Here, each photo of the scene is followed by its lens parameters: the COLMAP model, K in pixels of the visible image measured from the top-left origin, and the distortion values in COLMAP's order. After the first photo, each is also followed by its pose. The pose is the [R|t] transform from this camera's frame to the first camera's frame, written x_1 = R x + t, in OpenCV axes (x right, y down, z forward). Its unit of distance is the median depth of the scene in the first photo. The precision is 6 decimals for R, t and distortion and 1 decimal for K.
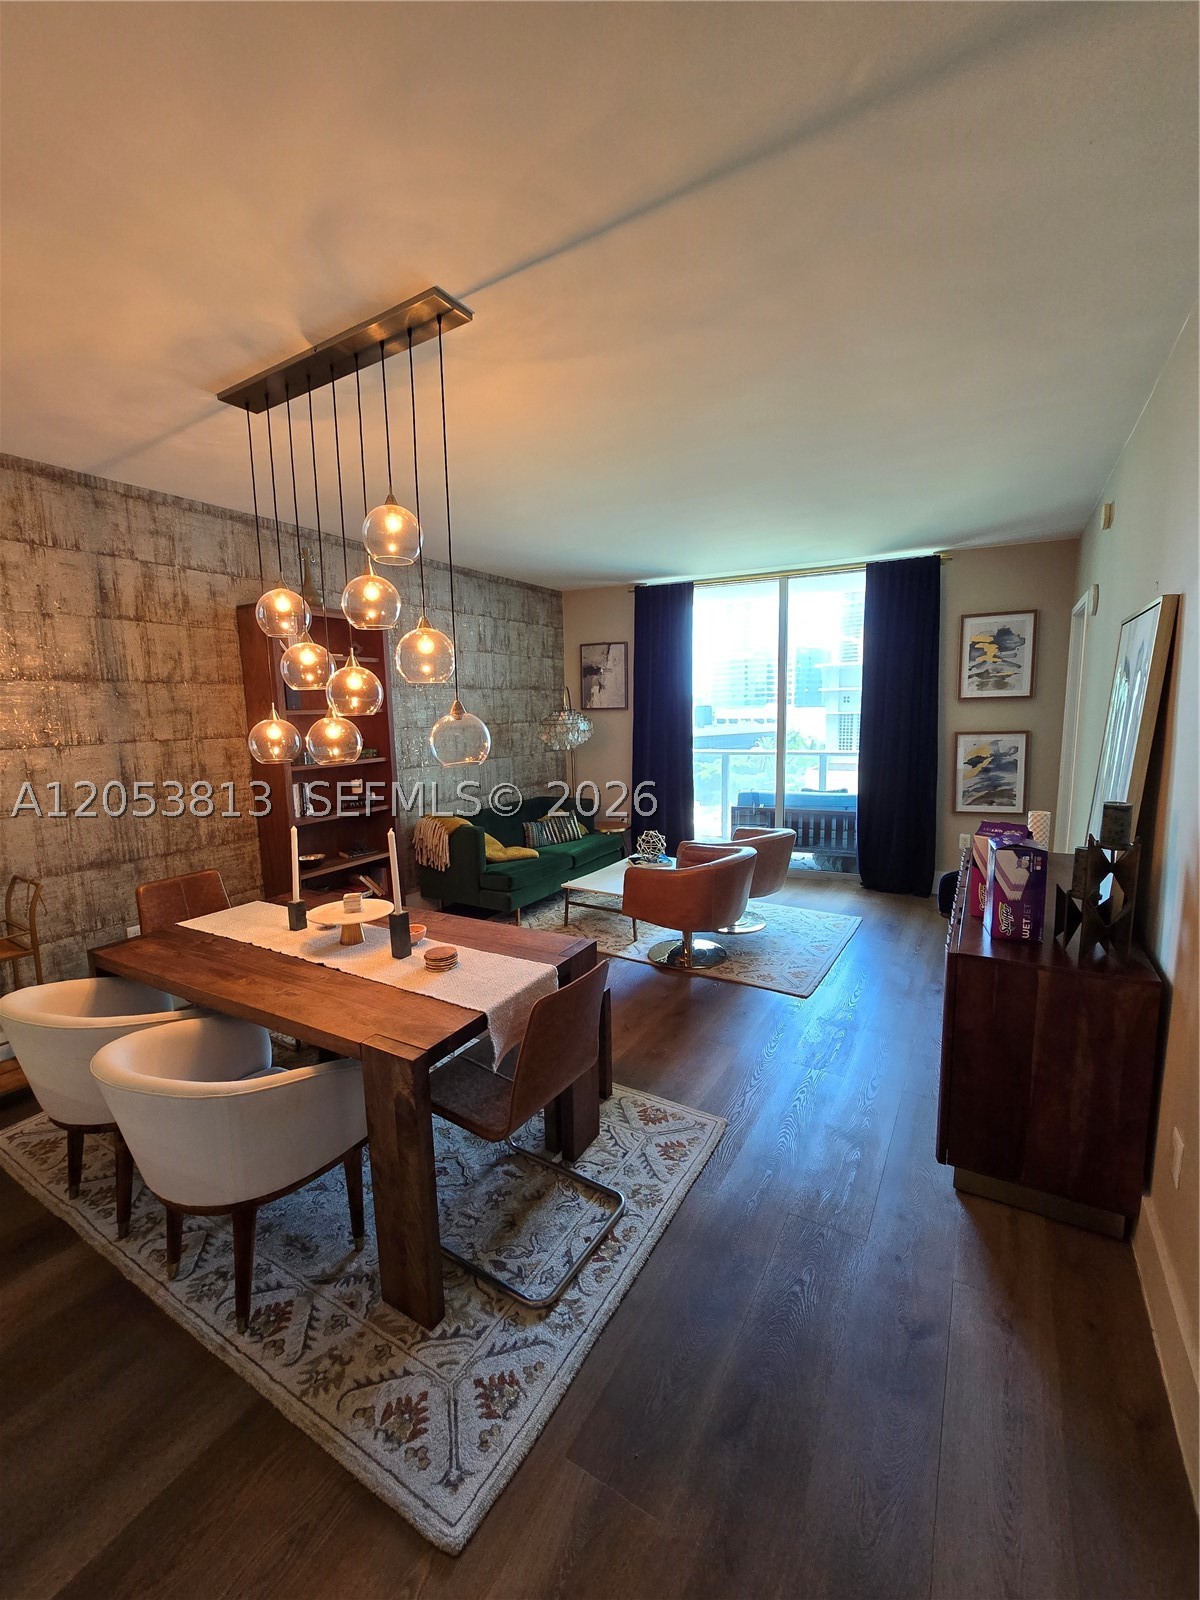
lens RADIAL K [[654.1, 0, 595.0], [0, 654.1, 797.9], [0, 0, 1]] dist [-0.009455, 0.003215]
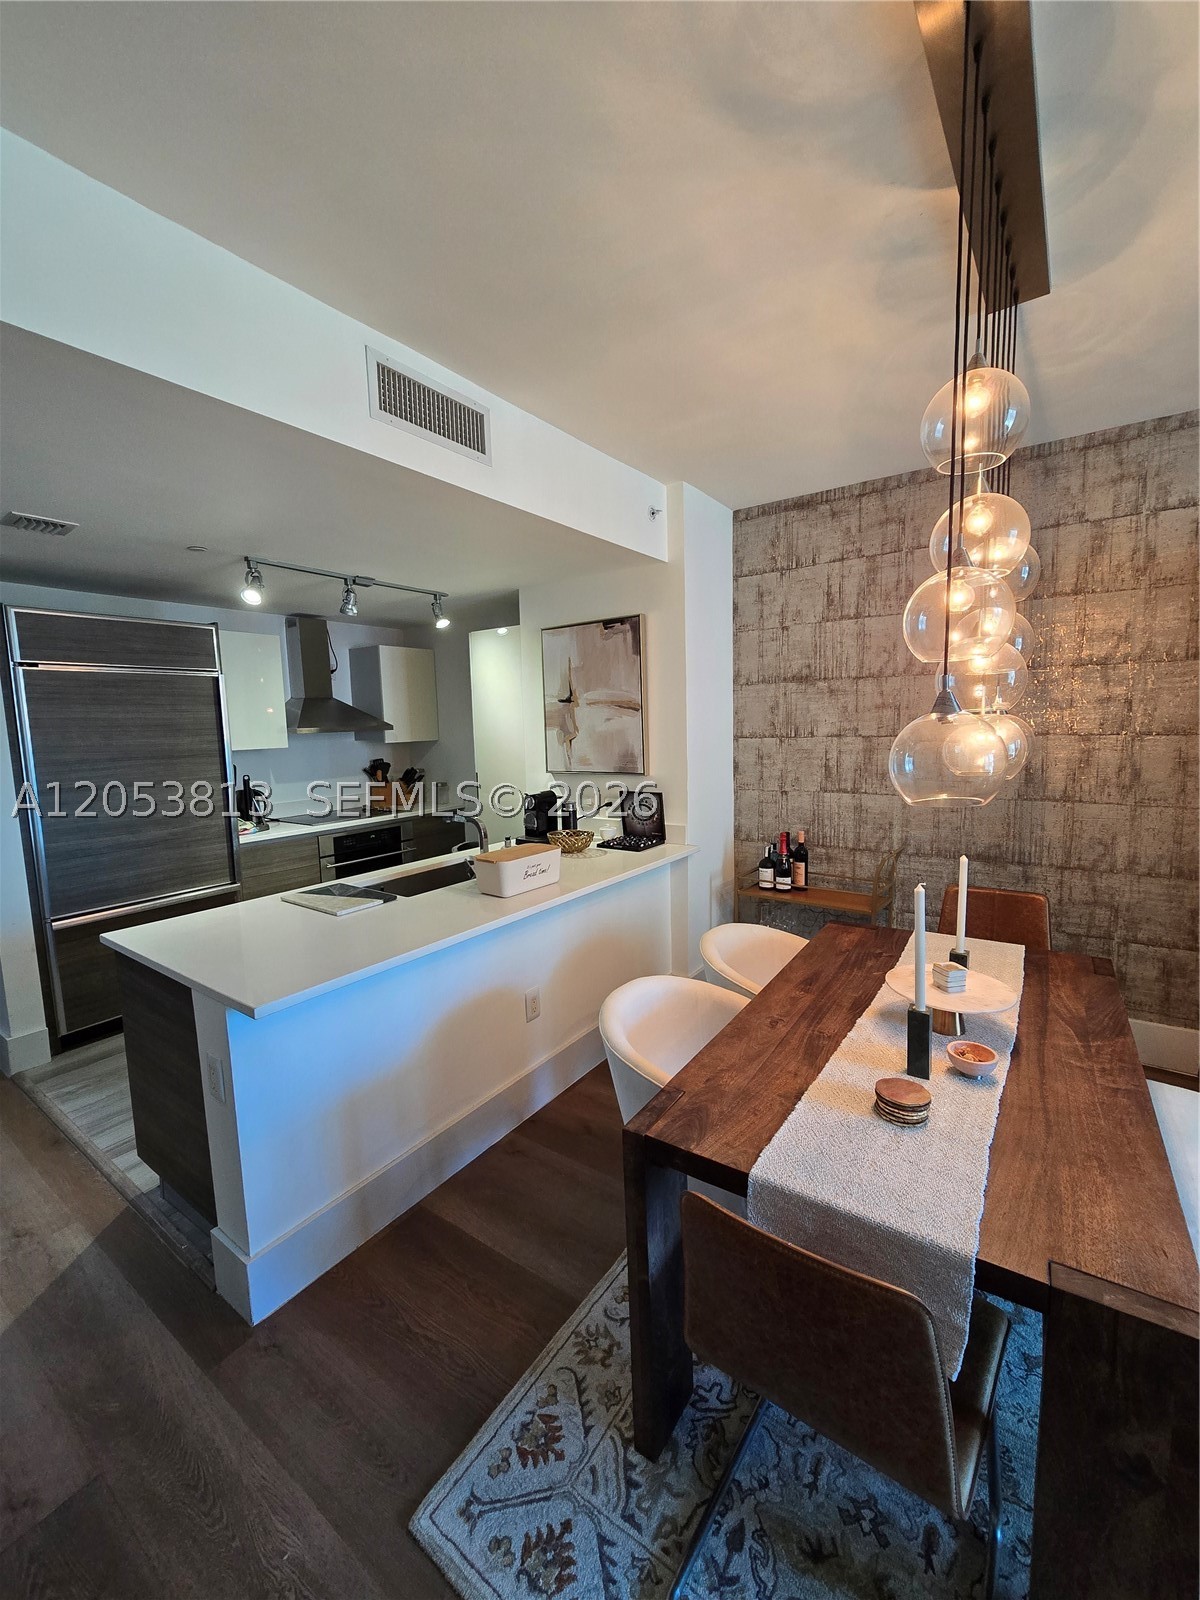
lens RADIAL K [[656.9, 0, 596.4], [0, 656.9, 800.1], [0, 0, 1]] dist [-0.010648, 0.004237]
pose [[-0.075025, 0.140681, -0.987208, 0.238374], [-0.107501, 0.983088, 0.148264, -0.065417], [0.991370, 0.117249, -0.058633, 0.457459]]
